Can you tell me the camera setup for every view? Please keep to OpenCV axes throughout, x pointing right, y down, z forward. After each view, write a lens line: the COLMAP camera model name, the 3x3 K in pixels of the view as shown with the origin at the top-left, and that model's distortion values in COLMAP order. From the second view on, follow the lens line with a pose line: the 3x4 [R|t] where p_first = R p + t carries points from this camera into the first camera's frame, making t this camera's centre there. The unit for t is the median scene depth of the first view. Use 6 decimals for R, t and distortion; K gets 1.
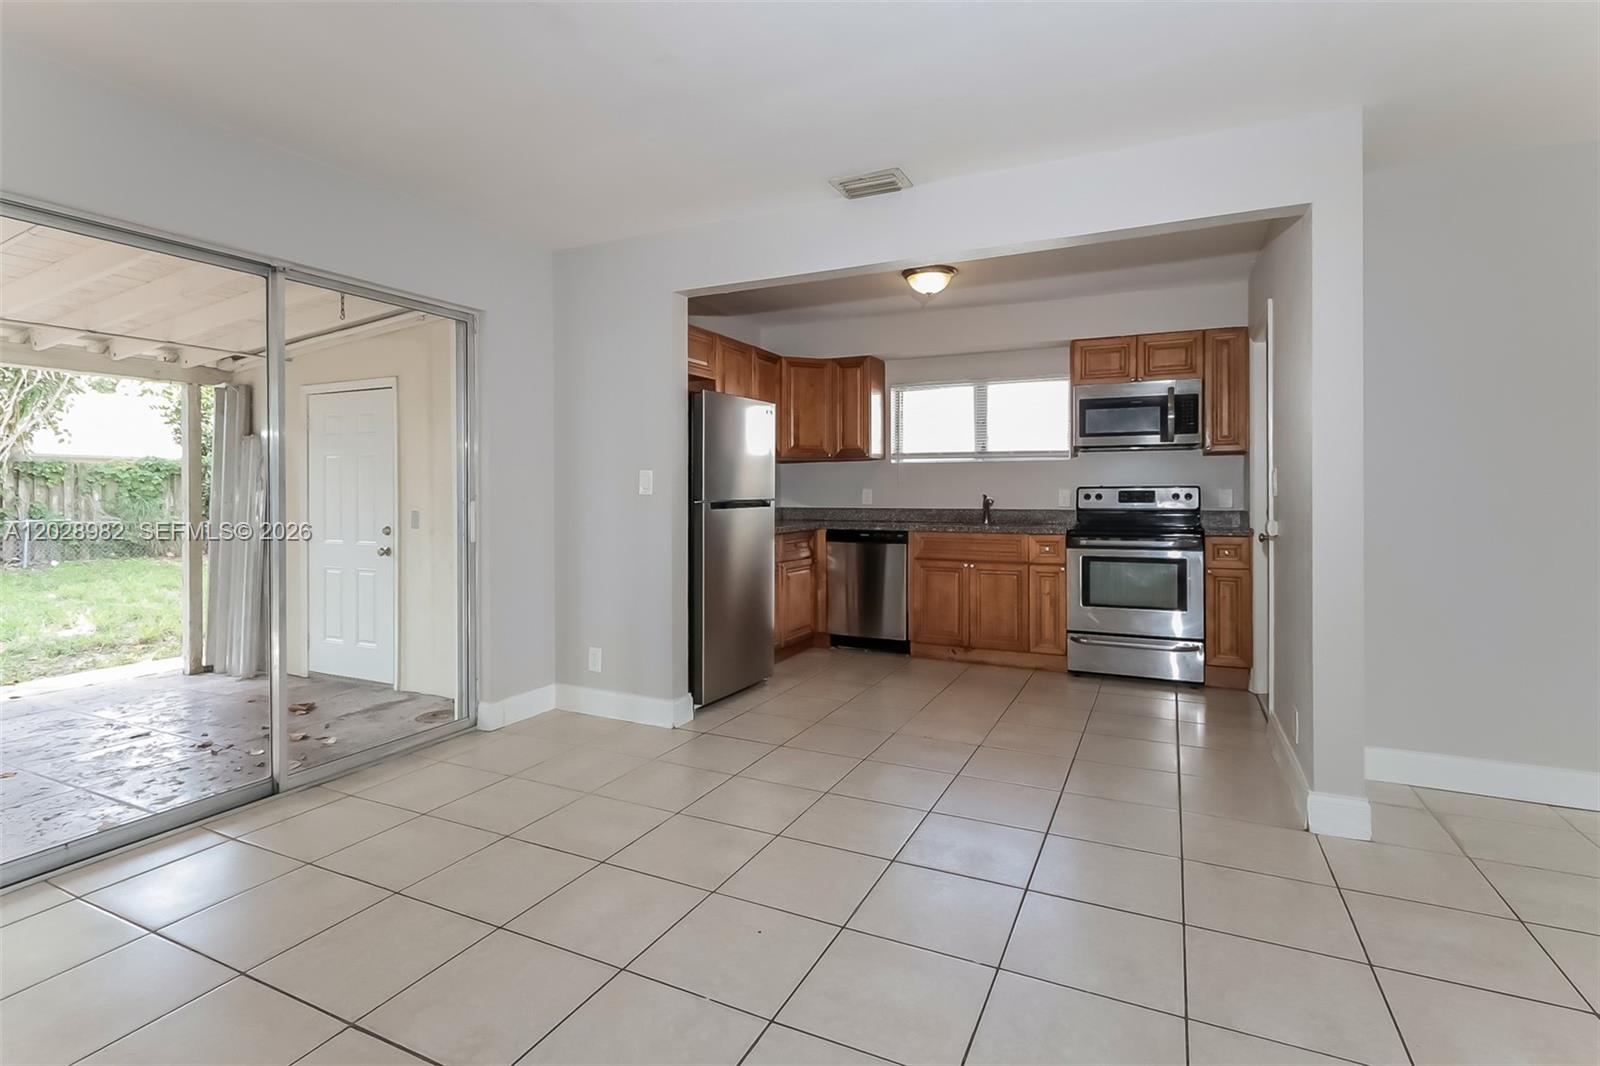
lens RADIAL K [[762.9, 0, 798.4], [0, 762.9, 498.3], [0, 0, 1]] dist [0.001257, 0.000558]
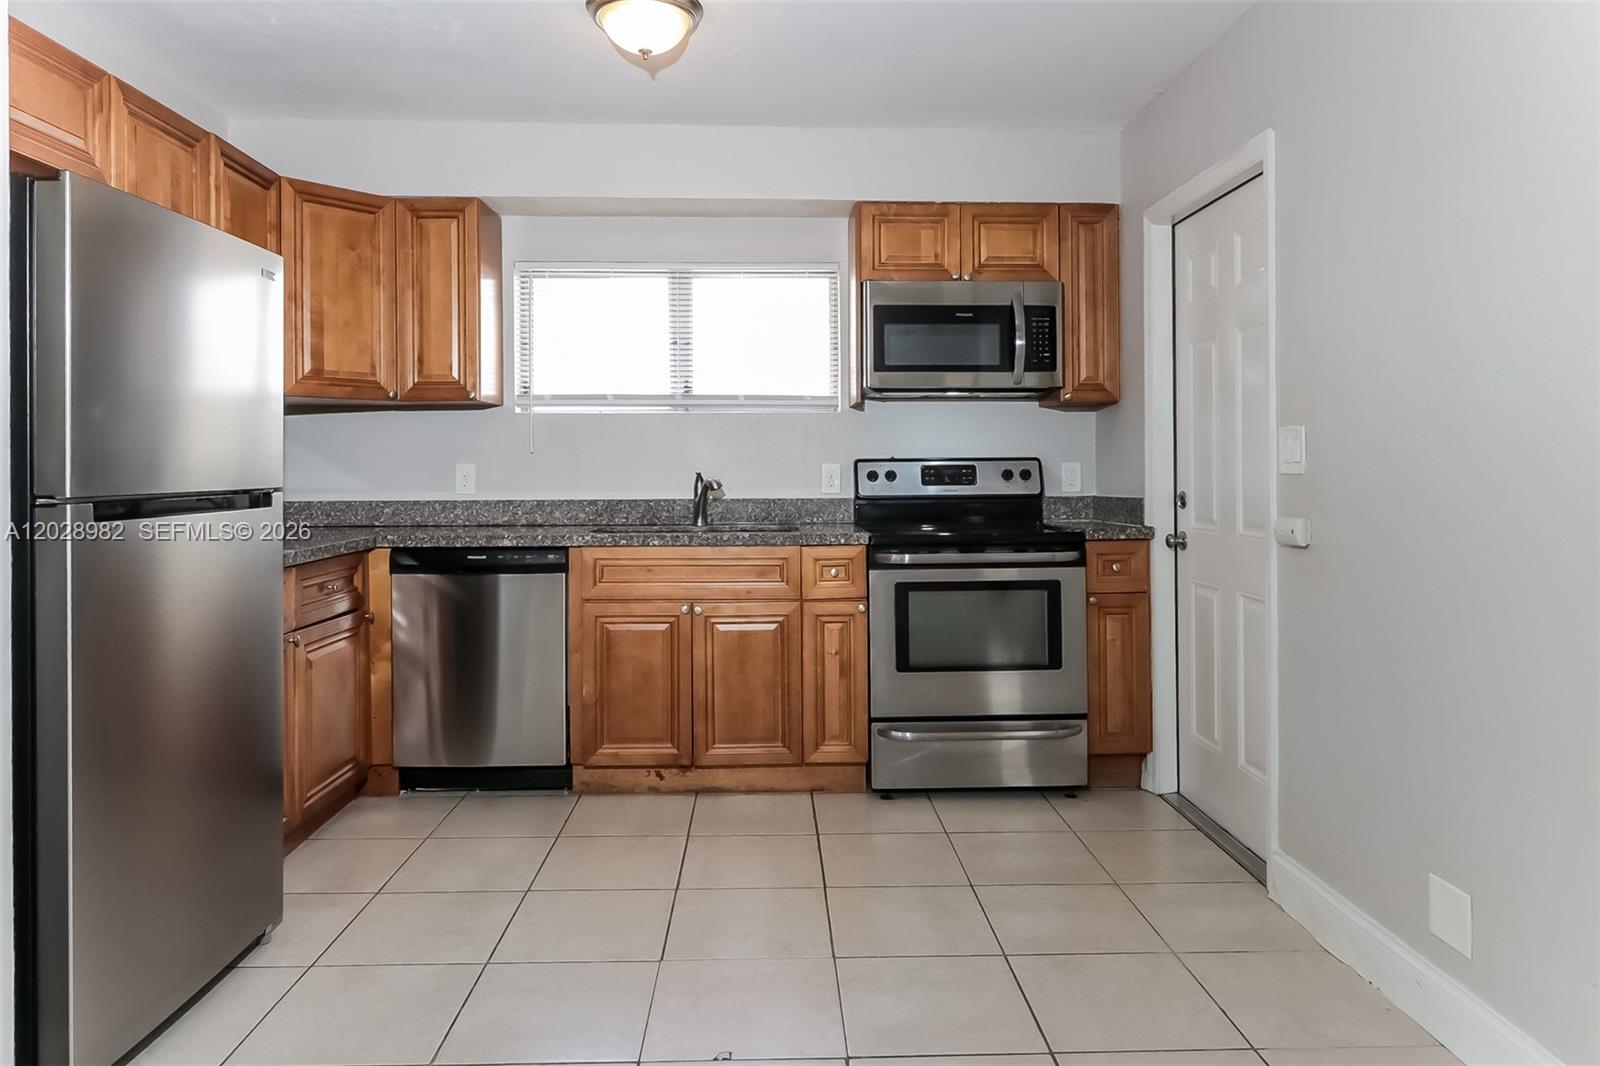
lens RADIAL K [[1026.9, 0, 797.8], [0, 1026.9, 472.8], [0, 0, 1]] dist [-0.003993, 0.000160]
pose [[0.887767, -0.005028, 0.460265, -0.033612], [0.006821, 0.999974, -0.002234, -0.003080], [-0.460242, 0.005123, 0.887779, 0.331245]]
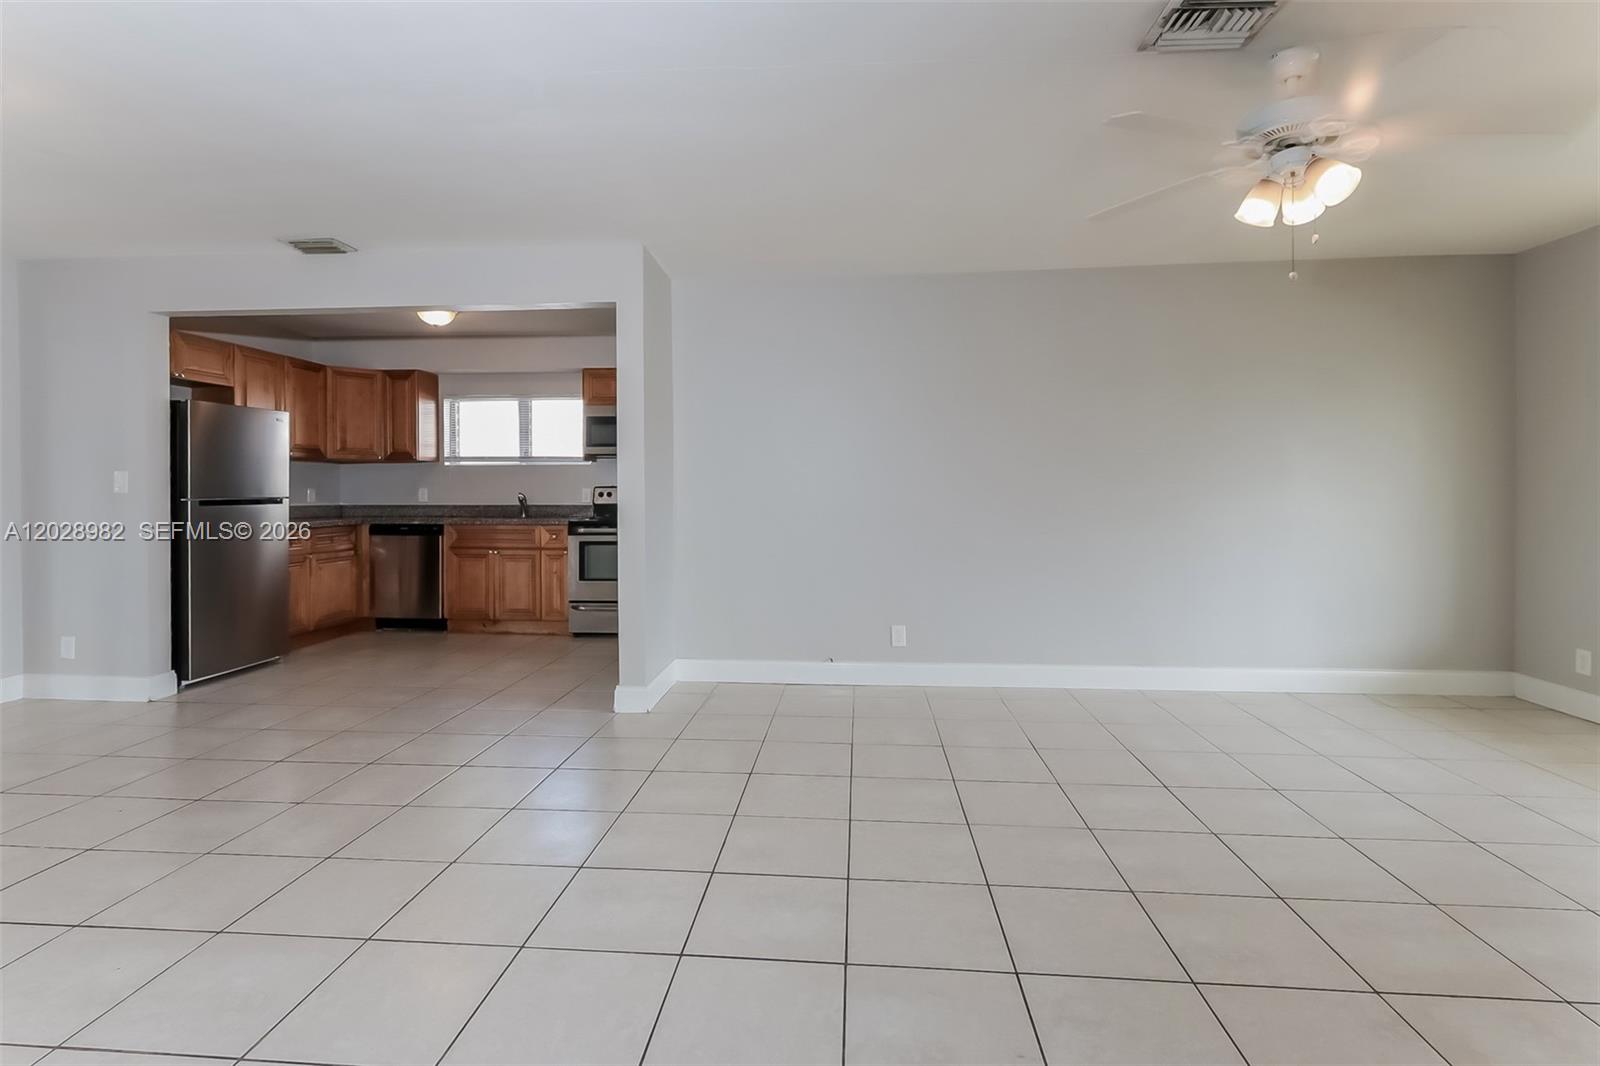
lens RADIAL K [[762.9, 0, 798.4], [0, 762.9, 498.3], [0, 0, 1]] dist [0.001257, 0.000558]
pose [[0.932414, -0.003156, 0.361378, 0.230157], [0.002334, 0.999994, 0.002711, 0.001463], [-0.361384, -0.001684, 0.932415, -0.279387]]
